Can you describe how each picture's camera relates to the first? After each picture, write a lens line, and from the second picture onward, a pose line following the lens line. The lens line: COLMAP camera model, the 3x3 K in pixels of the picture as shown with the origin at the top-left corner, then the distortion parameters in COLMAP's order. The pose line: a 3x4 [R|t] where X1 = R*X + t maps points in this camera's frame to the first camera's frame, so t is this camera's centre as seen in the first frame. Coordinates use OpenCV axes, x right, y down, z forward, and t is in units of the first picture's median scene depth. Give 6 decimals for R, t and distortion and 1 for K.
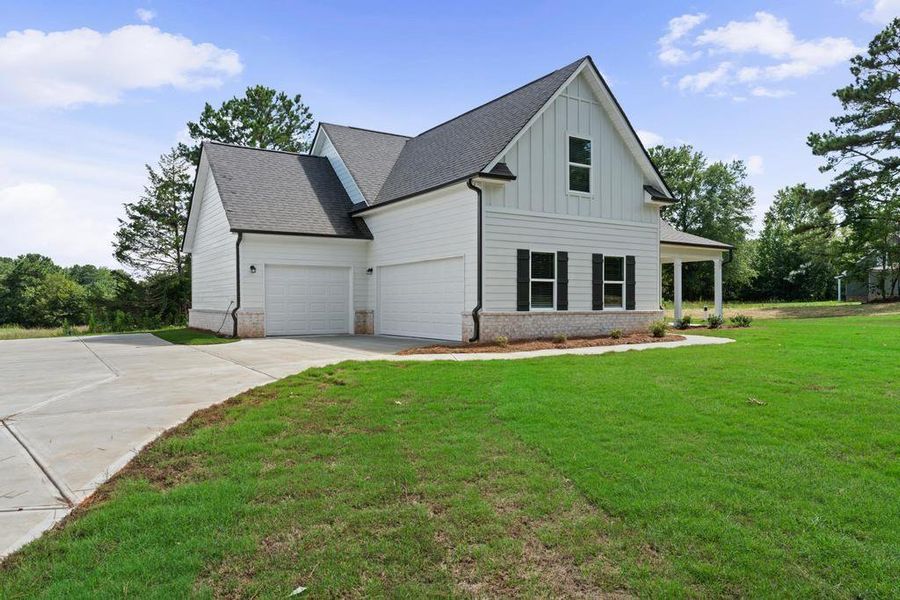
lens RADIAL K [[624.9, 0, 450.0], [0, 624.9, 300.0], [0, 0, 1]] dist [-0.024329, 0.000130]
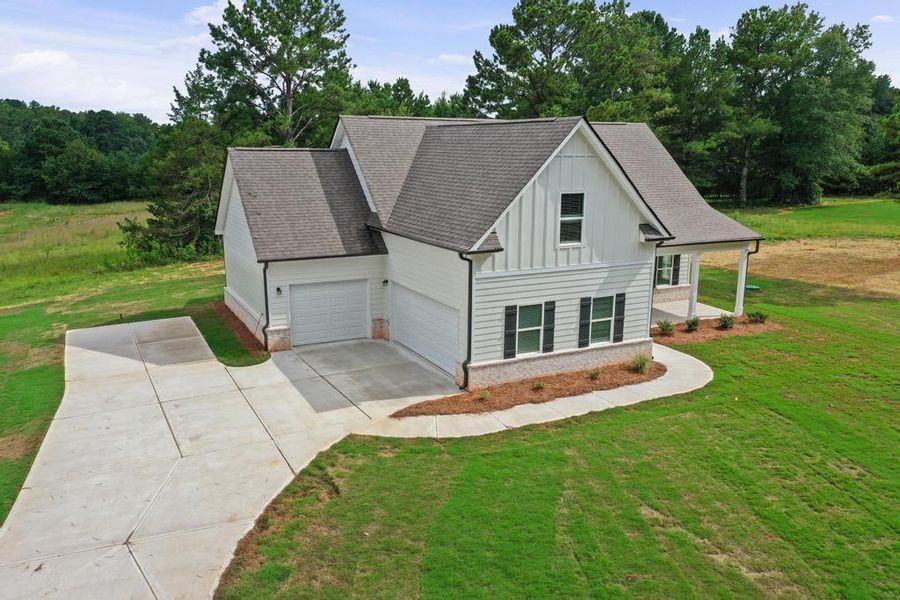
lens RADIAL K [[728.5, 0, 450.0], [0, 728.5, 300.0], [0, 0, 1]] dist [-0.000837, -0.009070]
pose [[0.995330, 0.030053, -0.091739, 0.117694], [-0.009973, 0.977232, 0.211940, -0.338741], [0.096019, -0.210035, 0.972967, -0.262670]]
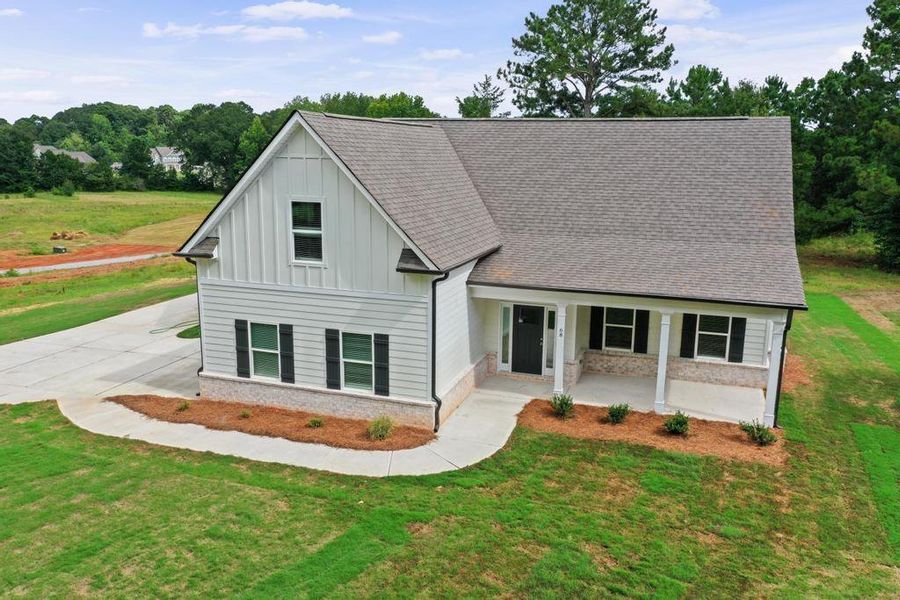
lens RADIAL K [[728.5, 0, 450.0], [0, 728.5, 300.0], [0, 0, 1]] dist [-0.000837, -0.009070]
pose [[0.609242, 0.168977, -0.774771, 1.150310], [-0.009922, 0.978581, 0.205625, -0.333698], [0.792922, -0.117588, 0.597869, 0.515799]]
